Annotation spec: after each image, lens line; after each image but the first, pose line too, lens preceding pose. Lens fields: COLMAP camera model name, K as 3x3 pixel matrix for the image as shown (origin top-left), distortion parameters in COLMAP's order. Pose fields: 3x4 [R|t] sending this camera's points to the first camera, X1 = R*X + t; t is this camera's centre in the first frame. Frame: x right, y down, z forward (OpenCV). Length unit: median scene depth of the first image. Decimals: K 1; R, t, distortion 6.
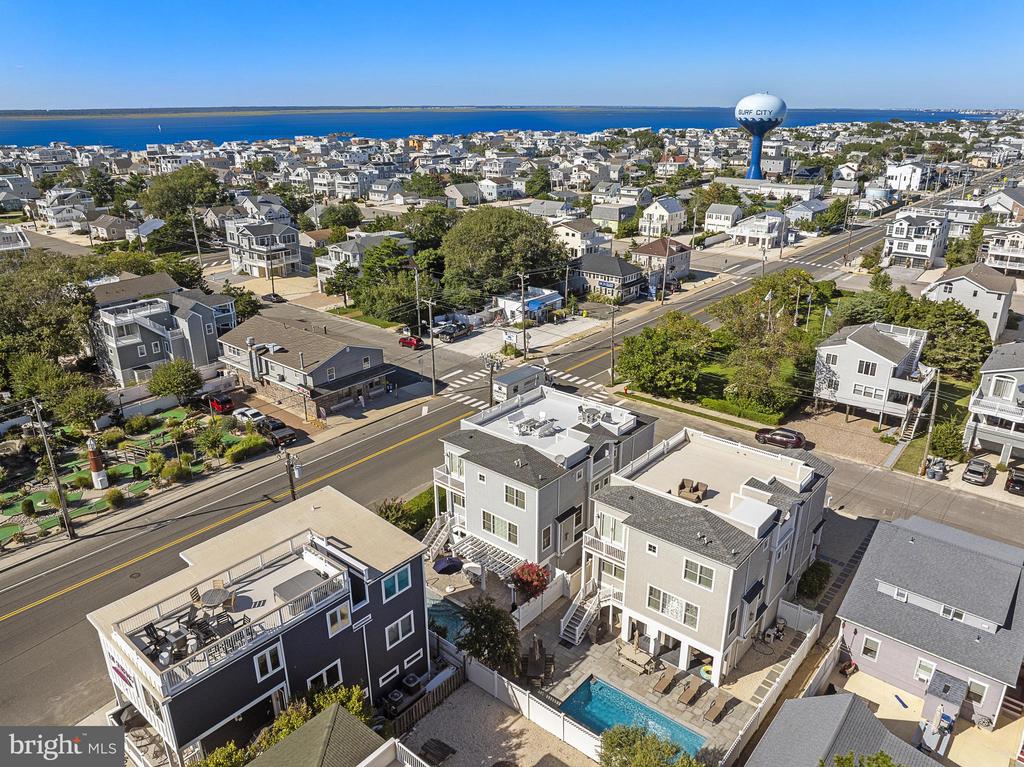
lens RADIAL K [[724.8, 0, 518.4], [0, 724.8, 381.2], [0, 0, 1]] dist [-0.040996, -0.002361]
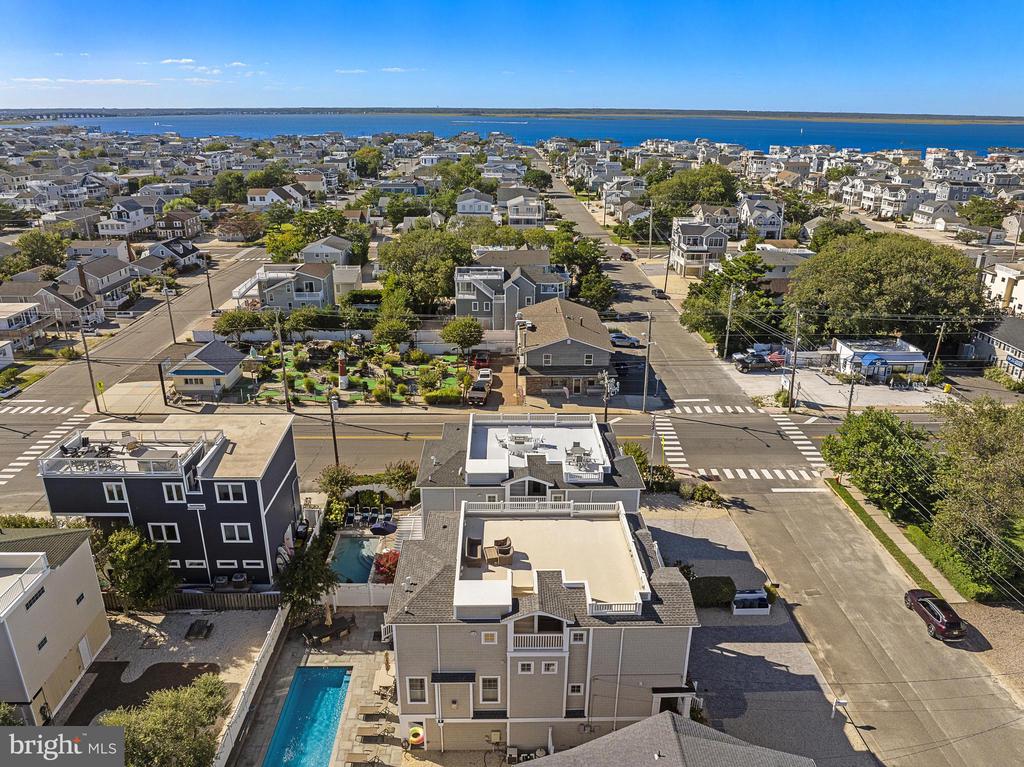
lens RADIAL K [[724.8, 0, 518.4], [0, 724.8, 381.2], [0, 0, 1]] dist [-0.040996, -0.002361]
pose [[0.659477, 0.271412, -0.701018, 0.377189], [-0.276283, 0.954789, 0.109754, -0.067793], [0.699113, 0.121299, 0.704647, 0.174590]]
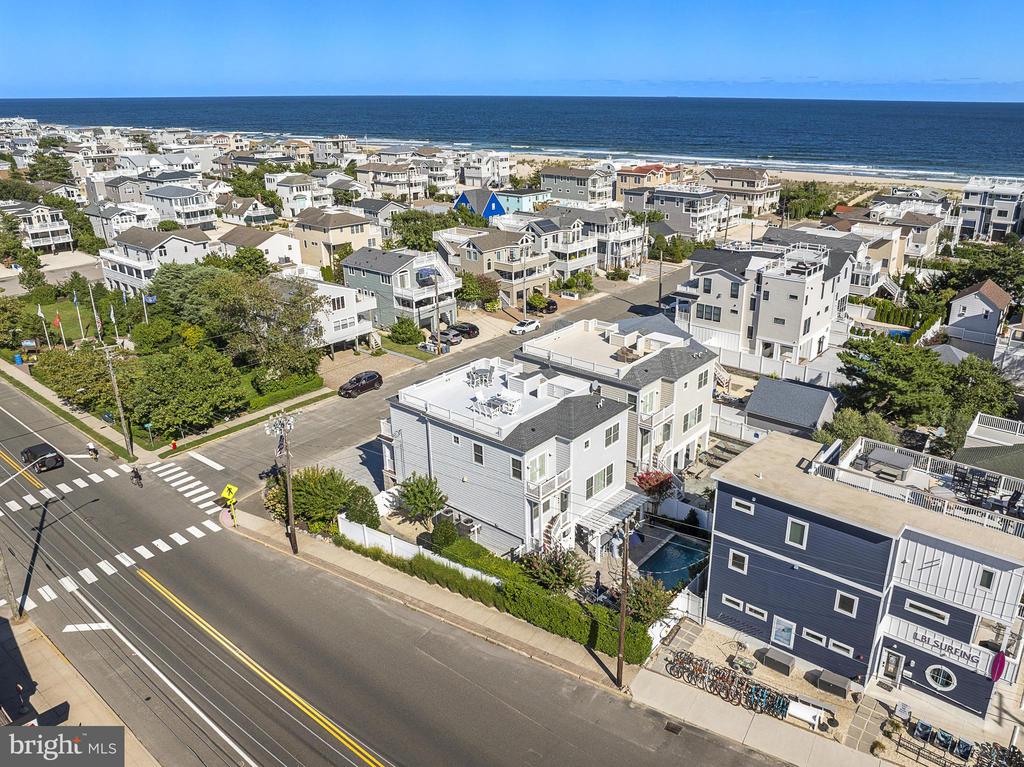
lens RADIAL K [[752.7, 0, 532.3], [0, 752.7, 381.0], [0, 0, 1]] dist [-0.006358, -0.003518]
pose [[-0.015931, -0.355831, 0.934414, -0.473044], [0.360204, 0.869742, 0.337345, -0.147314], [-0.932738, 0.341954, 0.114316, 0.478021]]
